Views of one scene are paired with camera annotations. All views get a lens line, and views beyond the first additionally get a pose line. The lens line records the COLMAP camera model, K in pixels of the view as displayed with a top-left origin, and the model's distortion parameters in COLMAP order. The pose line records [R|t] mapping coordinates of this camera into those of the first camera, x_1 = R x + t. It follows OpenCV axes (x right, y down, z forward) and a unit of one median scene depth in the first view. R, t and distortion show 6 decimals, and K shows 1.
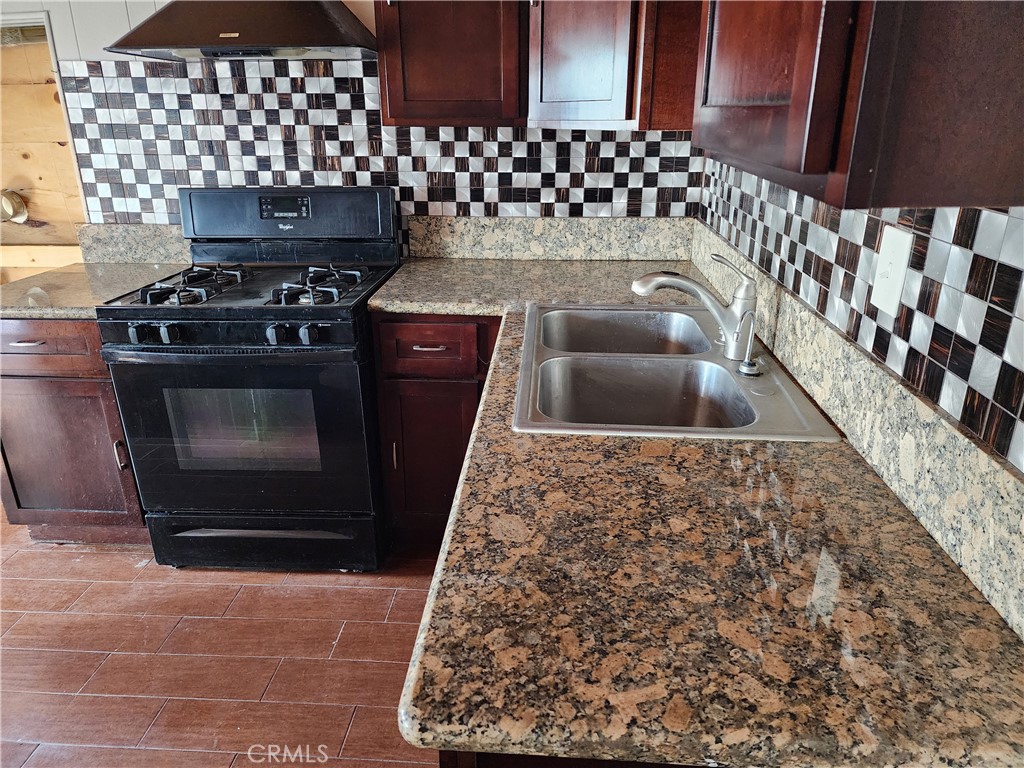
lens RADIAL K [[705.8, 0, 493.1], [0, 705.8, 384.5], [0, 0, 1]] dist [0.082334, -0.075567]
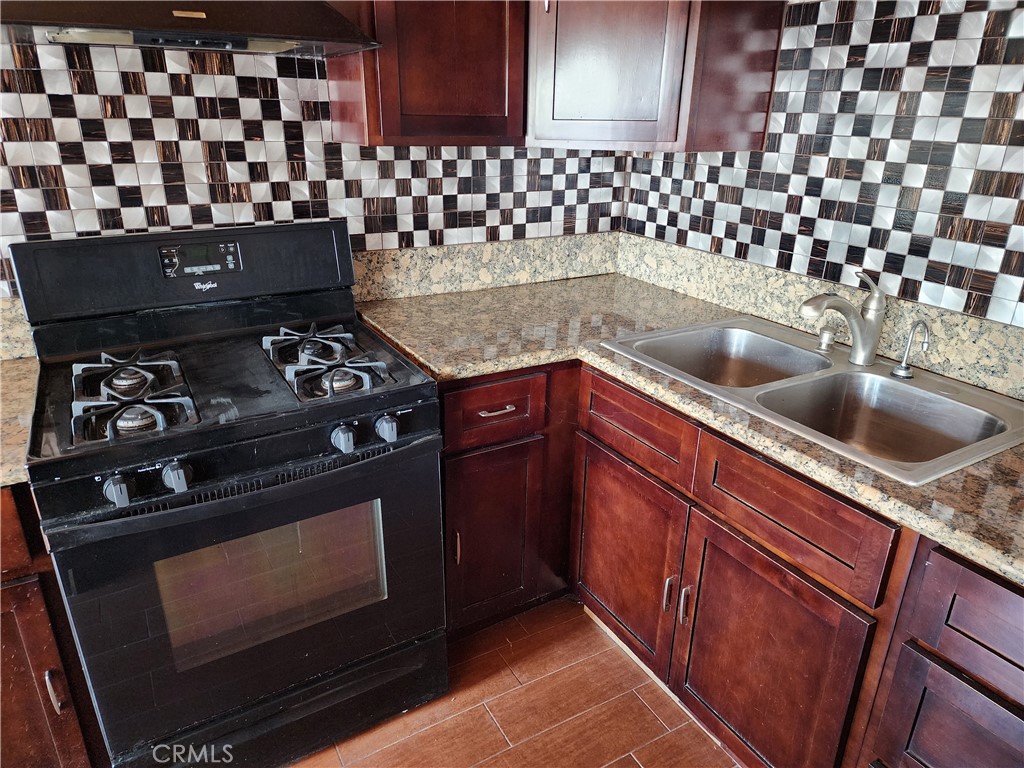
lens RADIAL K [[705.8, 0, 506.0], [0, 705.8, 389.8], [0, 0, 1]] dist [0.082334, -0.075567]
pose [[0.813857, -0.196229, 0.546929, -0.450664], [0.188127, 0.979539, 0.071499, -0.112933], [-0.549768, 0.044703, 0.834120, 0.244909]]
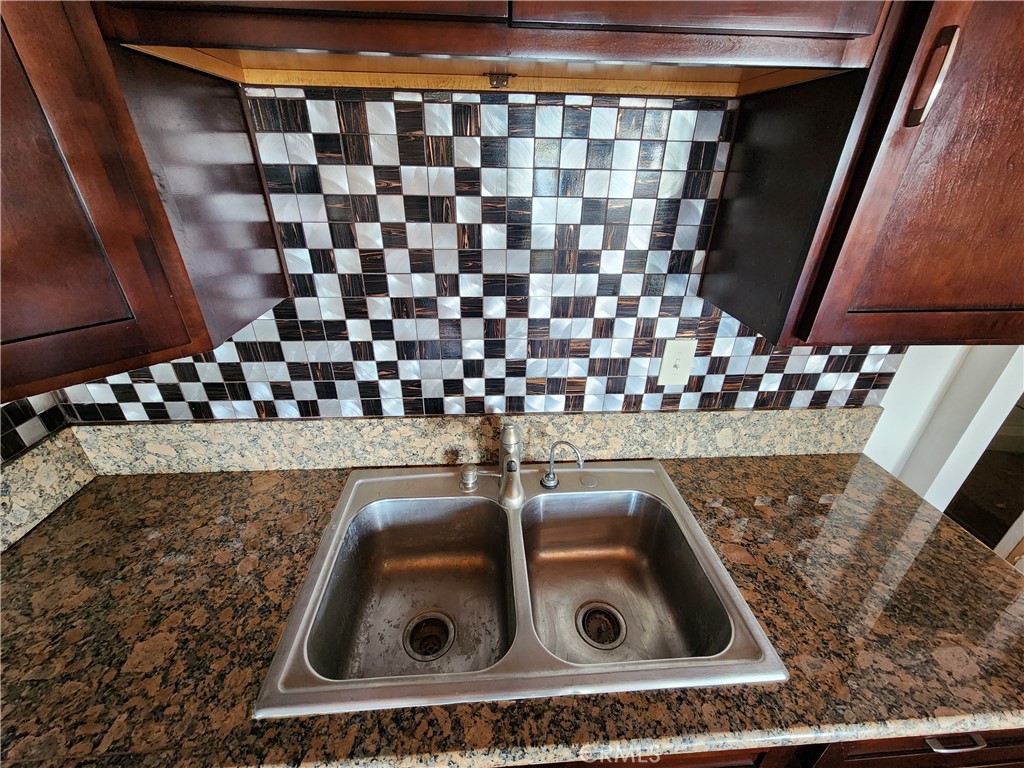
lens RADIAL K [[417.2, 0, 511.6], [0, 417.2, 382.8], [0, 0, 1]] dist [0.003577, -0.000371]
pose [[-0.152294, -0.454462, 0.877650, -0.105934], [0.346908, 0.806929, 0.478039, -0.307829], [-0.925452, 0.377267, 0.034766, 0.581325]]
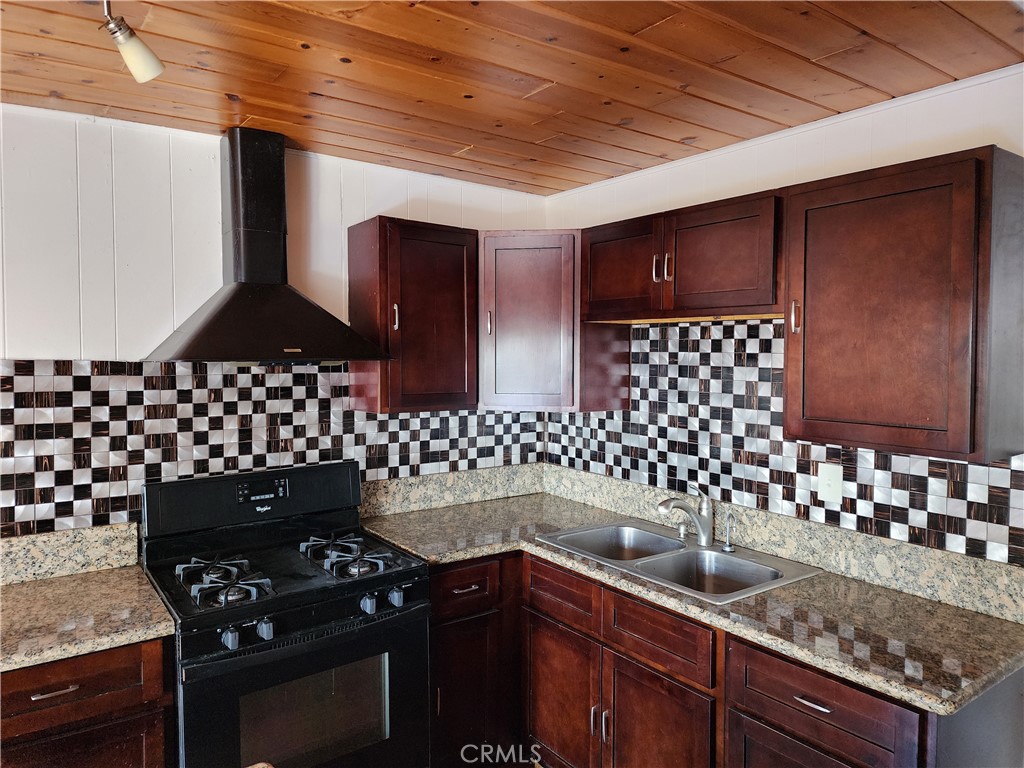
lens RADIAL K [[705.8, 0, 507.3], [0, 705.8, 369.3], [0, 0, 1]] dist [0.082334, -0.075567]
pose [[0.750415, -0.005828, 0.660942, -0.697587], [0.228548, 0.940568, -0.251193, -0.069626], [-0.620197, 0.339555, 0.707148, -0.017114]]
